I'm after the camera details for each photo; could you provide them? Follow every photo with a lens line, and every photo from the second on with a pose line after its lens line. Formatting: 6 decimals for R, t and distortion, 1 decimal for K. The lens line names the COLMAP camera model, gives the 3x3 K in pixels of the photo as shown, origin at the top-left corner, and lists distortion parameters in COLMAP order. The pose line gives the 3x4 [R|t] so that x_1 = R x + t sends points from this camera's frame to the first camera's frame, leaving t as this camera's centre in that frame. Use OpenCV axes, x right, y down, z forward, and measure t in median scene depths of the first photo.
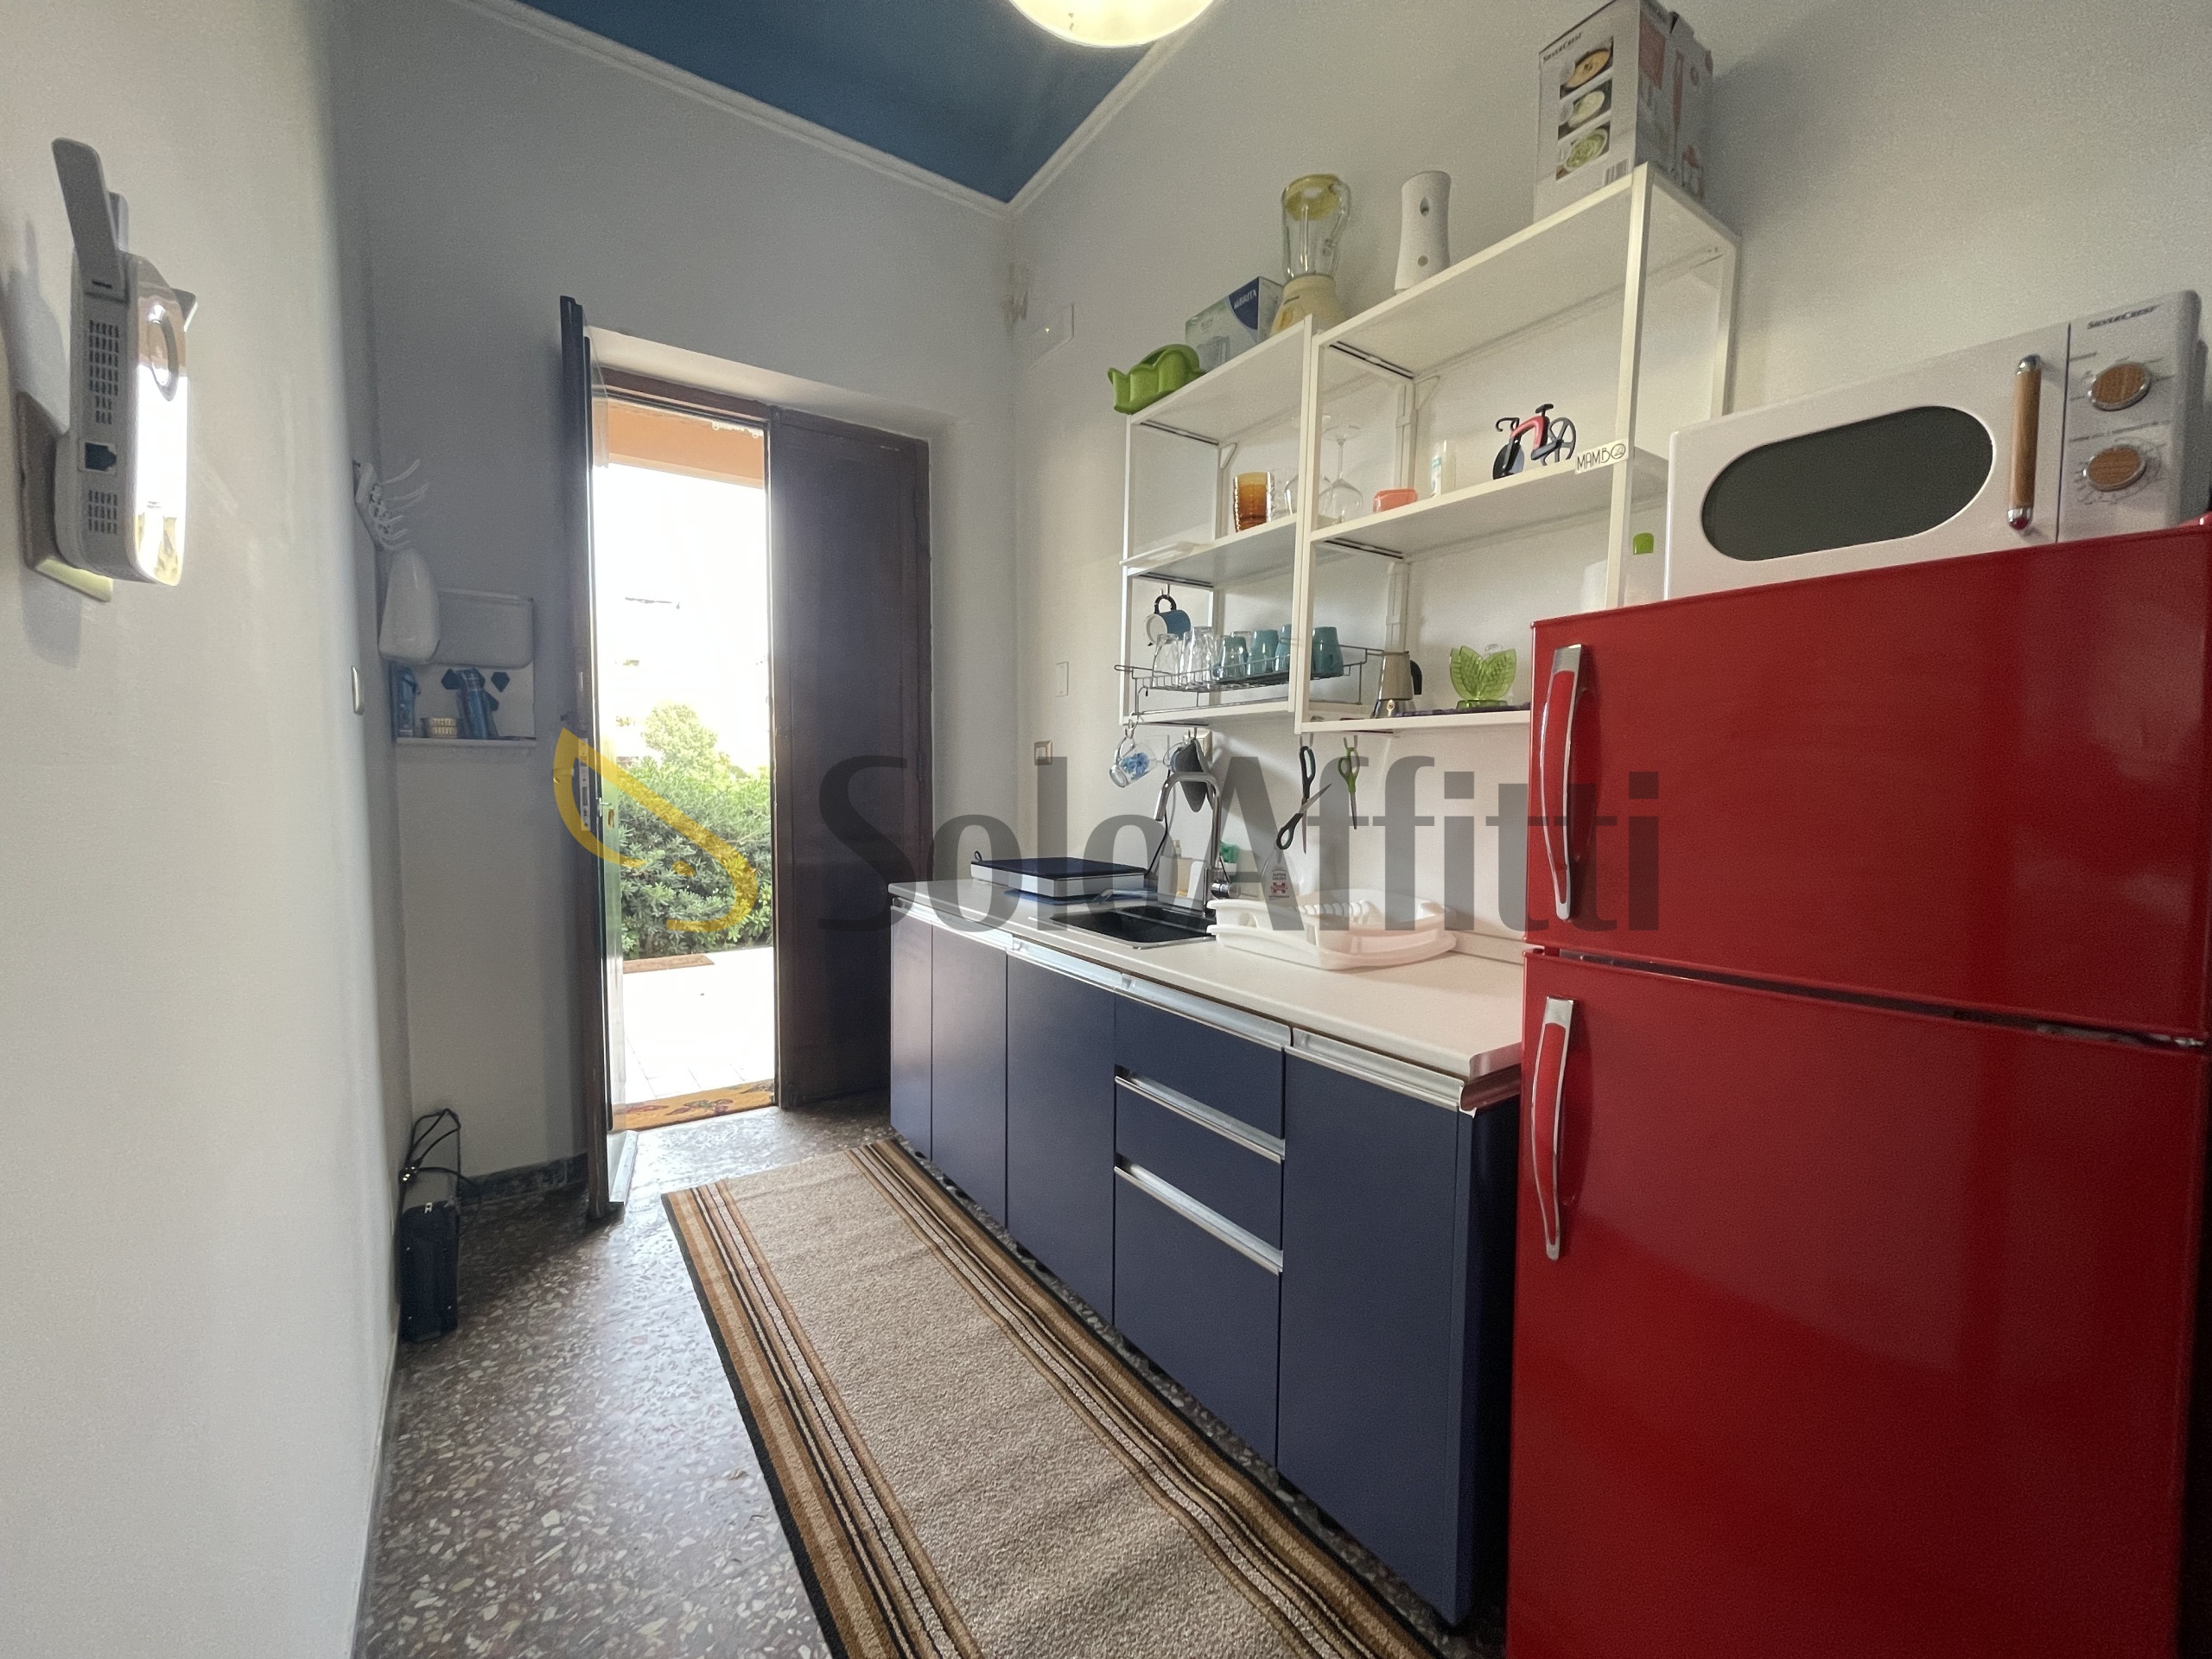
lens RADIAL K [[892.2, 0, 1102.0], [0, 892.2, 832.1], [0, 0, 1]] dist [0.004467, -0.002494]
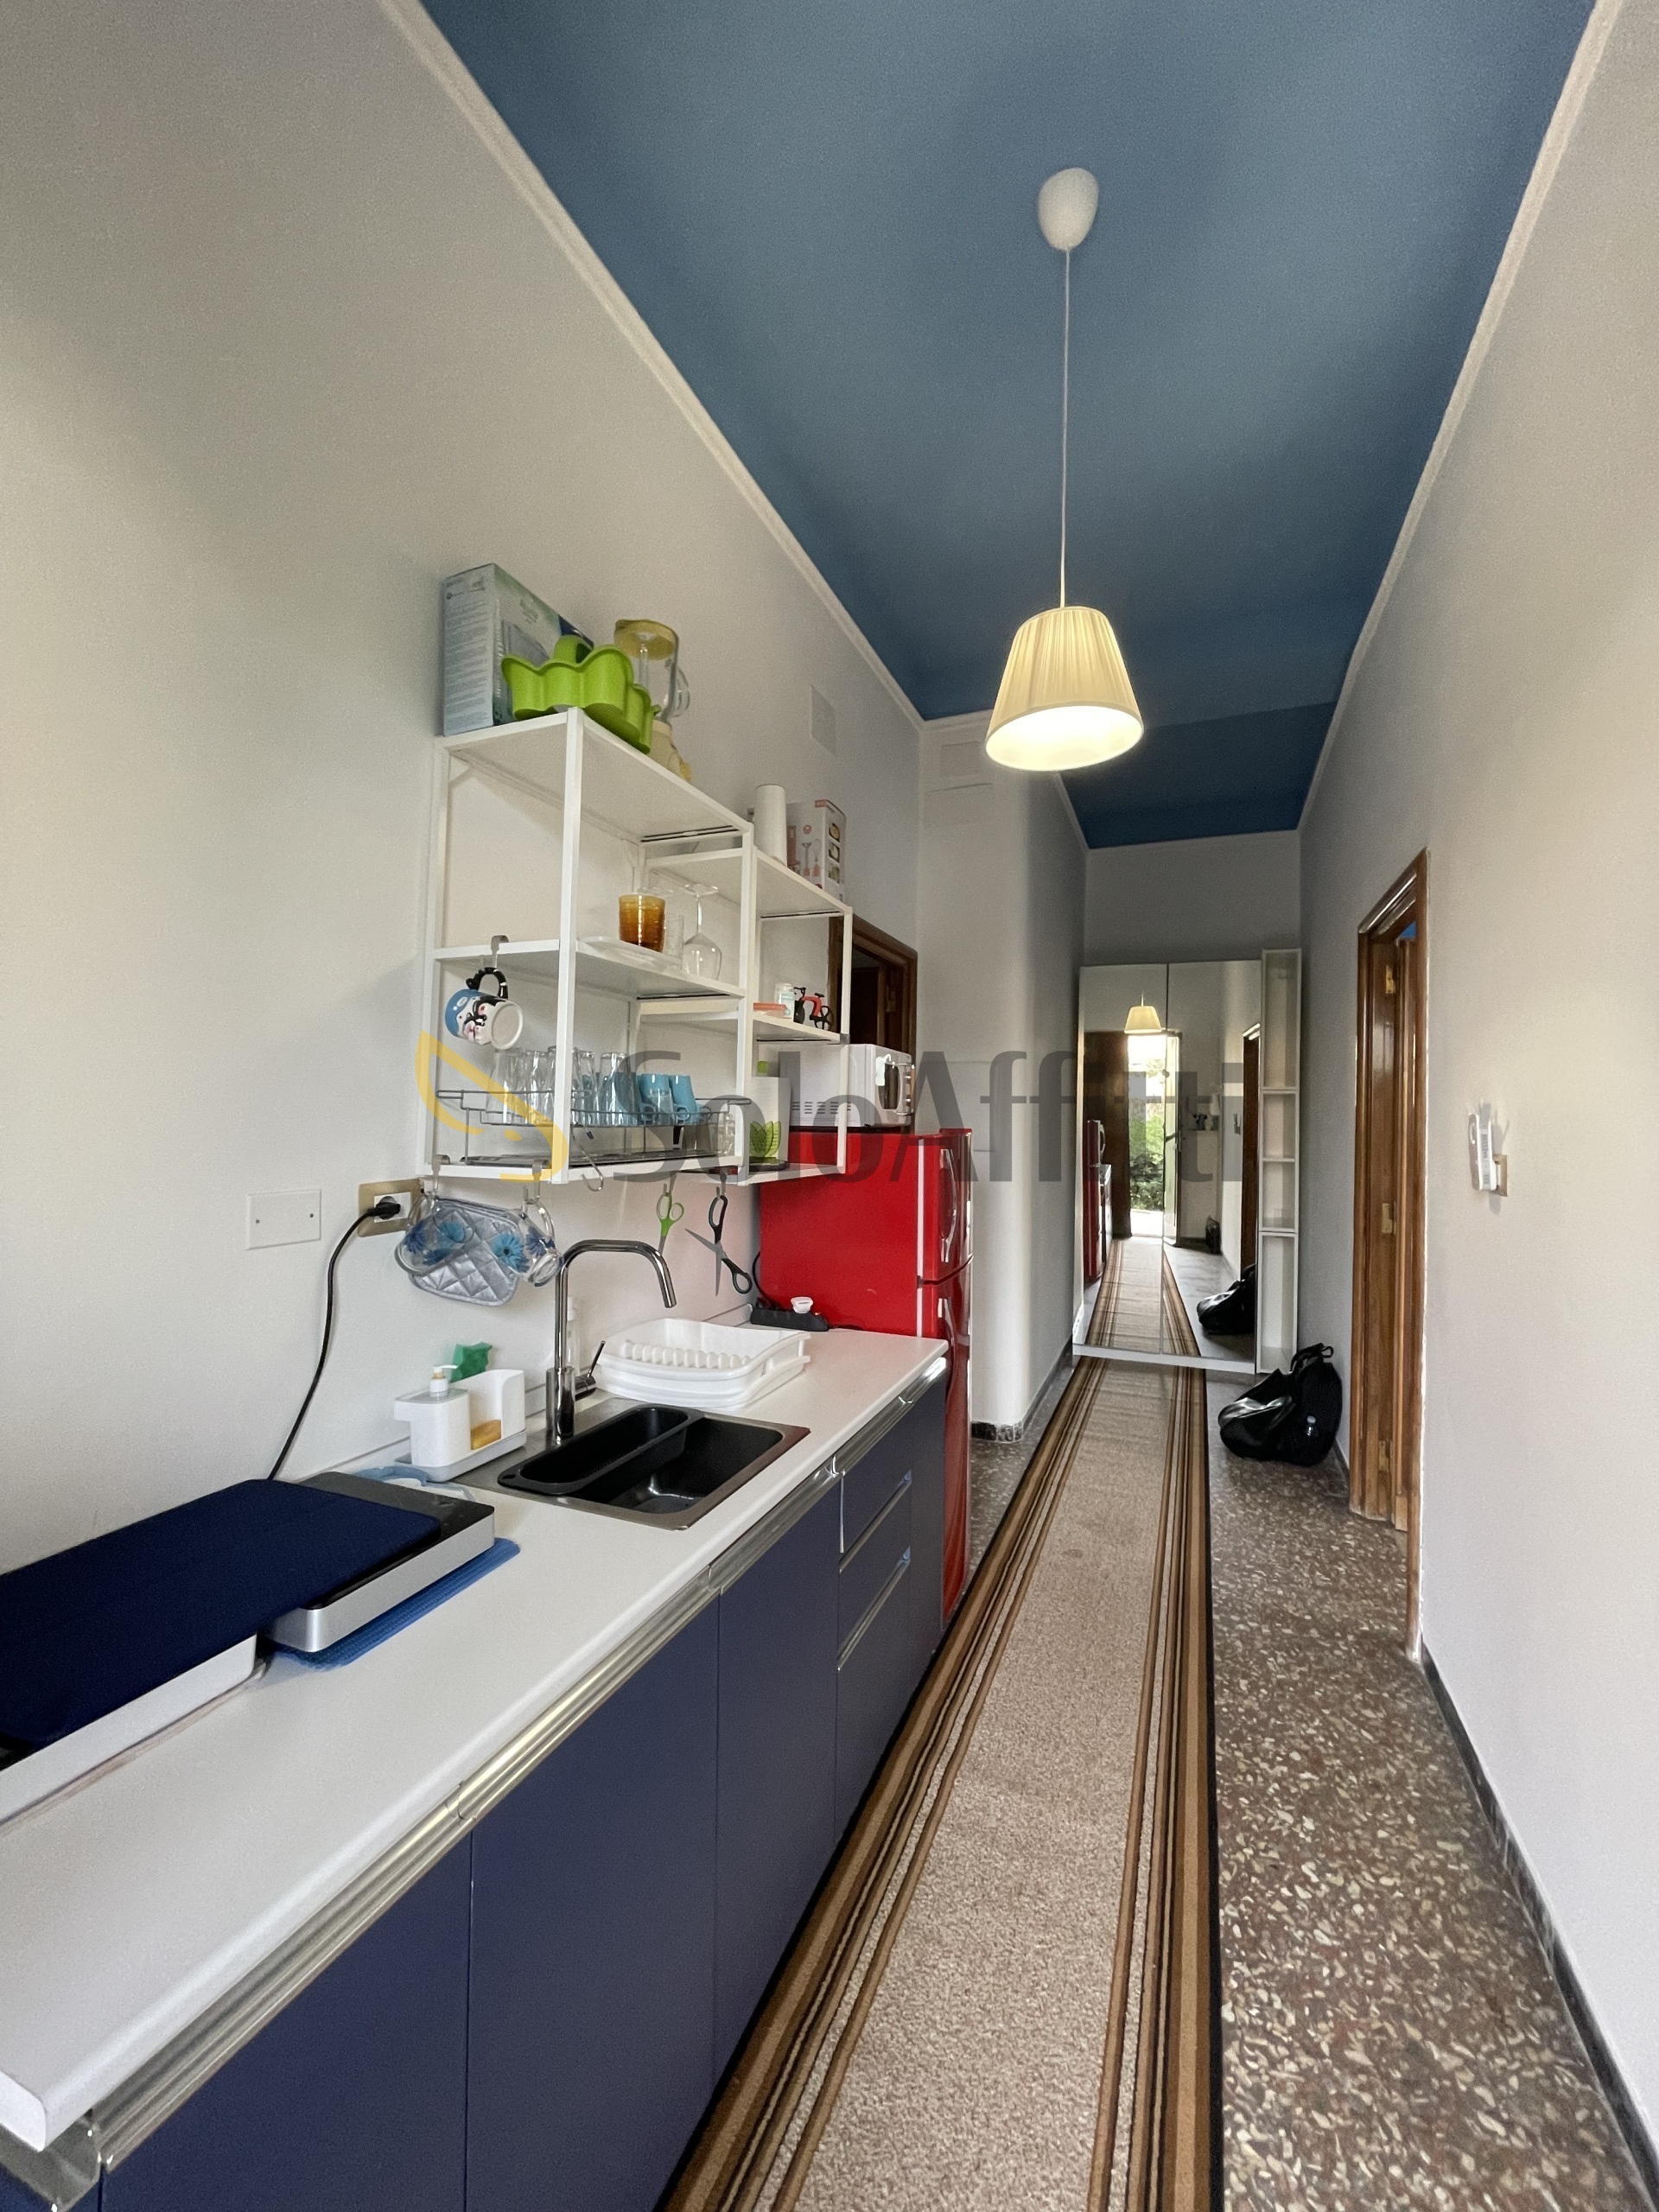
lens RADIAL K [[892.2, 0, 829.5], [0, 892.2, 1106.0], [0, 0, 1]] dist [0.004467, -0.002494]
pose [[-0.549122, -0.003767, 0.835734, -0.768153], [0.032546, 0.999135, 0.025888, -0.236033], [-0.835108, 0.041416, -0.548525, 1.522269]]
